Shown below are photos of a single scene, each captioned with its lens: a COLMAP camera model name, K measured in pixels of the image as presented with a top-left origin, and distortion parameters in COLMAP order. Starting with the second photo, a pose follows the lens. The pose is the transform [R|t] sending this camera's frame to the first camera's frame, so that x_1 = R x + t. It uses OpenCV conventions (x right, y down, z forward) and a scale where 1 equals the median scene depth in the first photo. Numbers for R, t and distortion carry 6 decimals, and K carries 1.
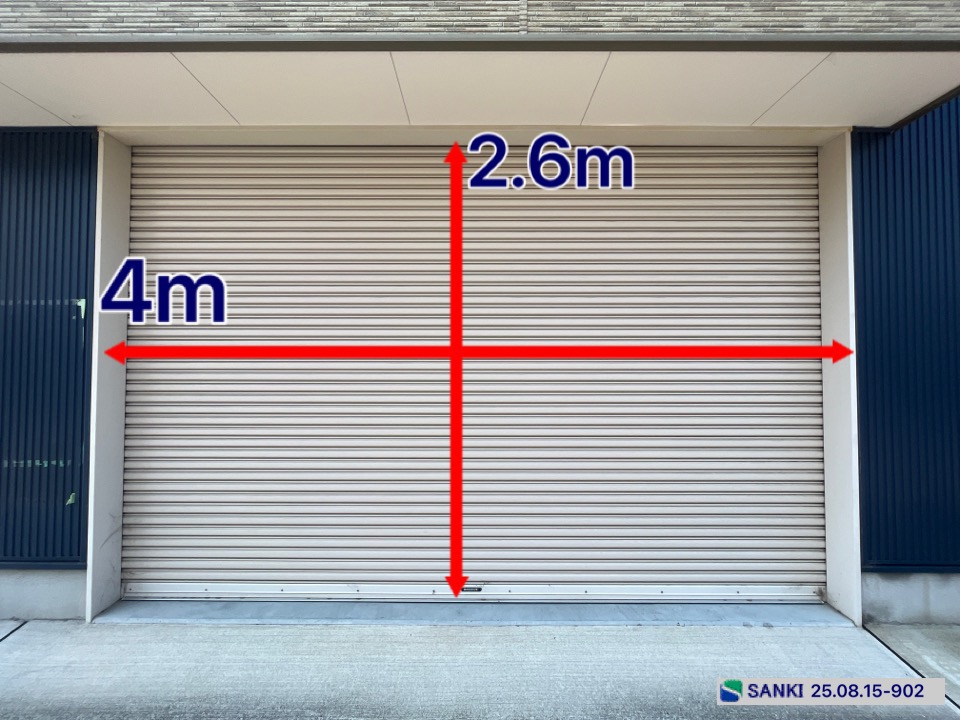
lens RADIAL K [[385.9, 0, 474.4], [0, 385.9, 354.7], [0, 0, 1]] dist [-0.003284, 0.000694]
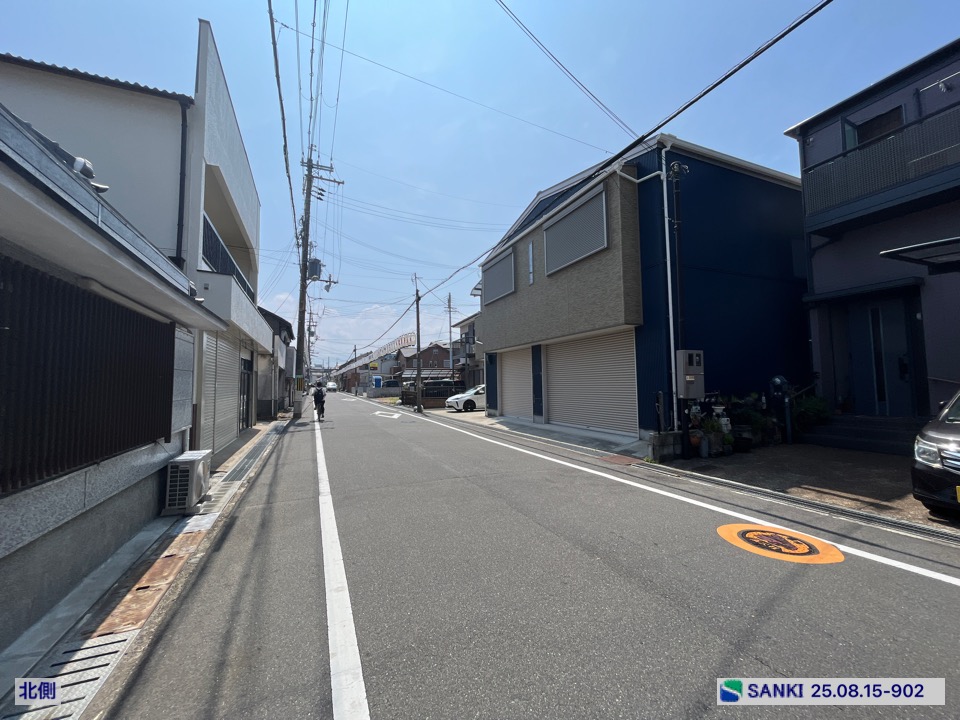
lens RADIAL K [[385.9, 0, 478.3], [0, 385.9, 360.4], [0, 0, 1]] dist [-0.003284, 0.000694]
pose [[0.394580, -0.063945, -0.916634, 4.337140], [0.039726, 0.997830, -0.052508, -0.052313], [0.918002, -0.015696, 0.396264, -2.413596]]
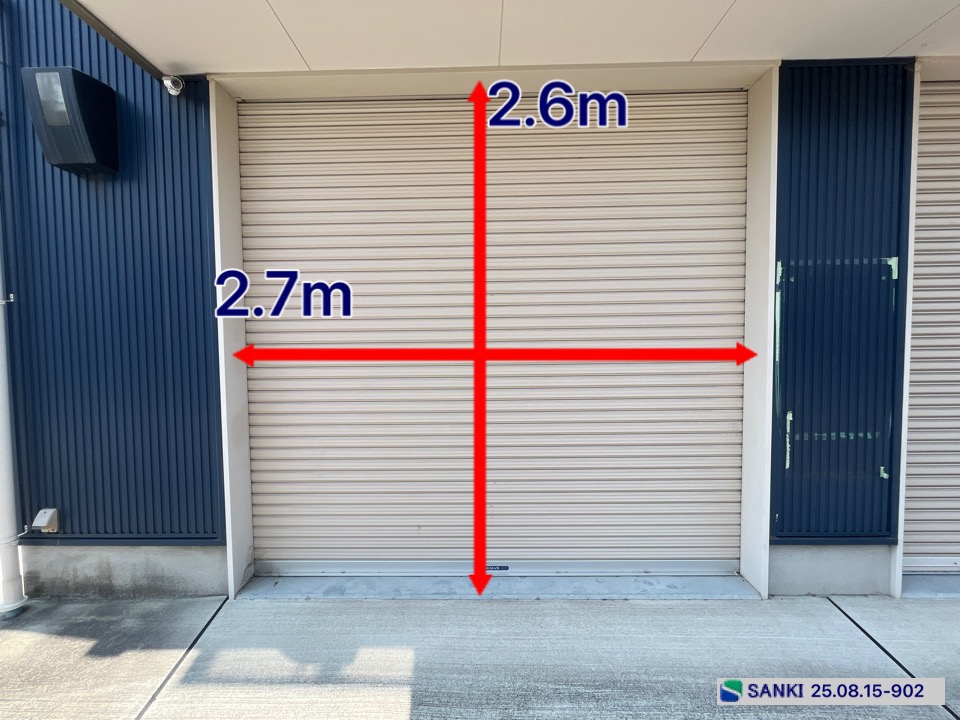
lens RADIAL K [[385.9, 0, 477.4], [0, 385.9, 360.6], [0, 0, 1]] dist [-0.003284, 0.000694]
pose [[0.999810, -0.013618, -0.013962, -2.014146], [0.014555, 0.997486, 0.069356, 0.021678], [0.012983, -0.069546, 0.997494, 0.066062]]
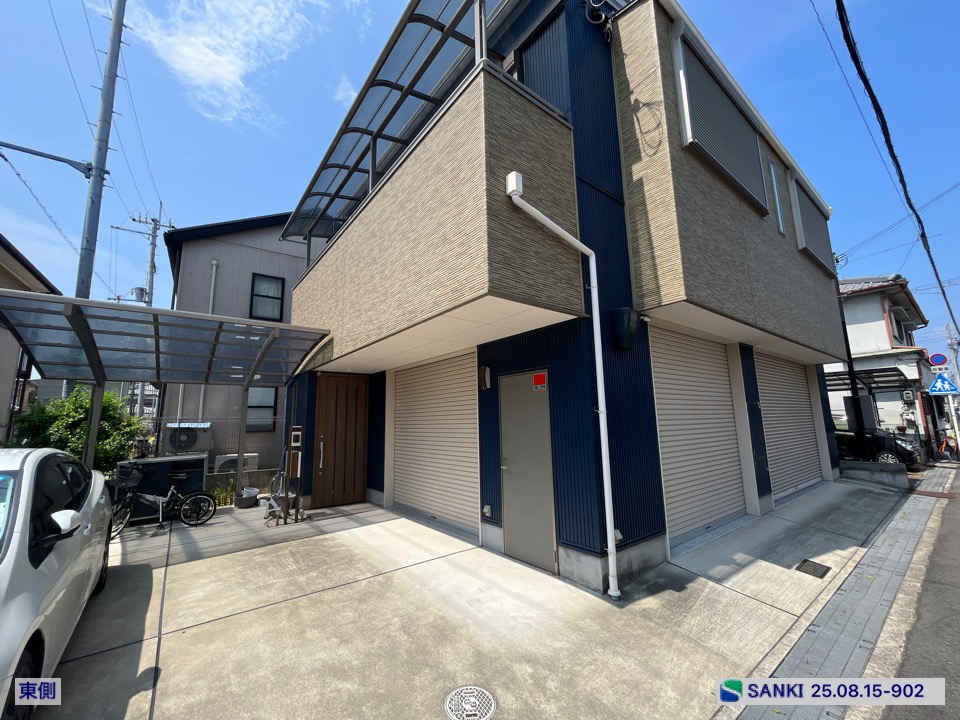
lens RADIAL K [[385.9, 0, 476.9], [0, 385.9, 360.7], [0, 0, 1]] dist [-0.003284, 0.000694]
pose [[0.787585, 0.079022, 0.611118, -4.721169], [0.006108, 0.990693, -0.135975, -0.067753], [-0.616176, 0.110824, 0.779773, -0.044335]]
